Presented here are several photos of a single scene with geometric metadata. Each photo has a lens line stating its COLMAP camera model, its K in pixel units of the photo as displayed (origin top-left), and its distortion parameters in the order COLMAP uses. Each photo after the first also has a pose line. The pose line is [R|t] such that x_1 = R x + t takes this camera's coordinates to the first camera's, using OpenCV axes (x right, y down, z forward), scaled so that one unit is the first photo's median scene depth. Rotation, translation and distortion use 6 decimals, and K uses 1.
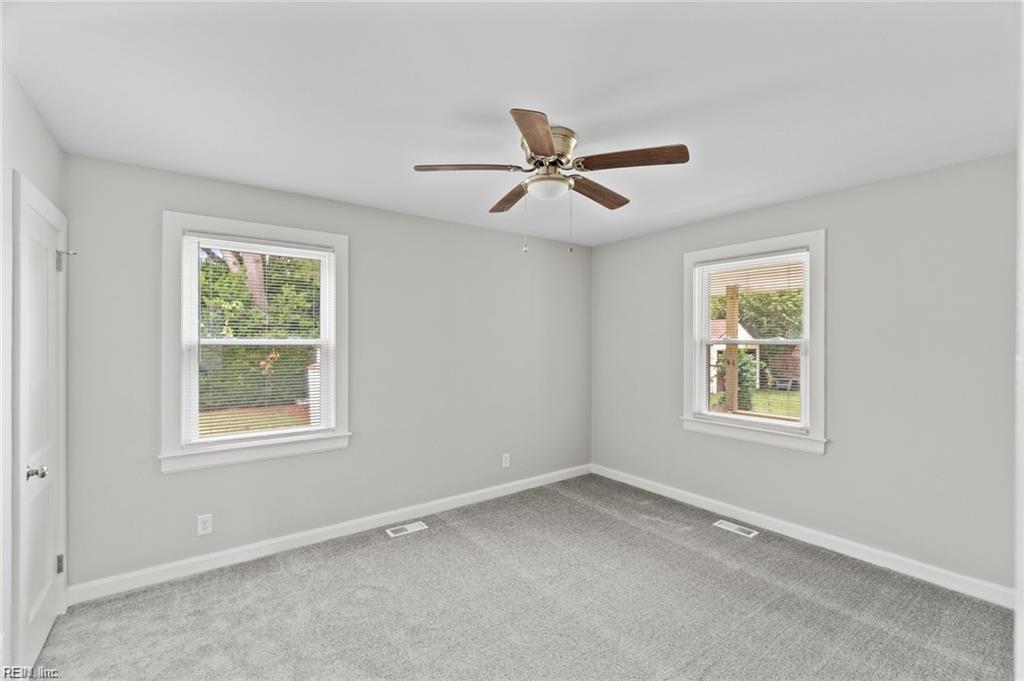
lens RADIAL K [[467.0, 0, 514.6], [0, 467.0, 337.3], [0, 0, 1]] dist [-0.002429, -0.000513]
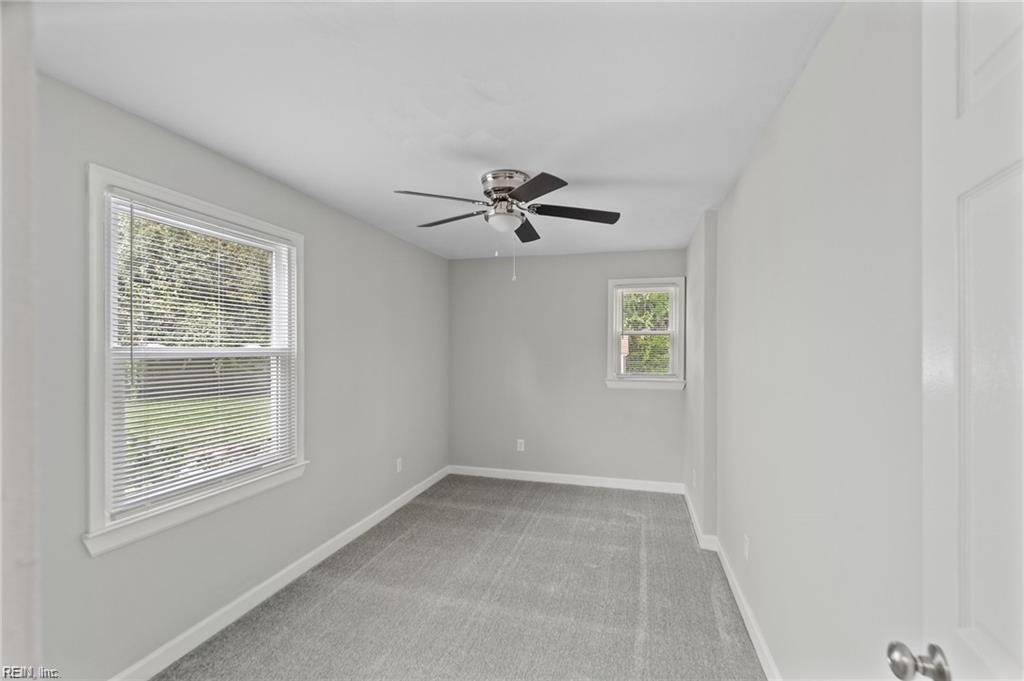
lens RADIAL K [[467.0, 0, 511.8], [0, 467.0, 342.8], [0, 0, 1]] dist [-0.002429, -0.000513]
pose [[0.782797, 0.000273, 0.622277, -0.688800], [0.009141, 0.999887, -0.011937, -0.003540], [-0.622210, 0.015032, 0.782706, 0.087292]]
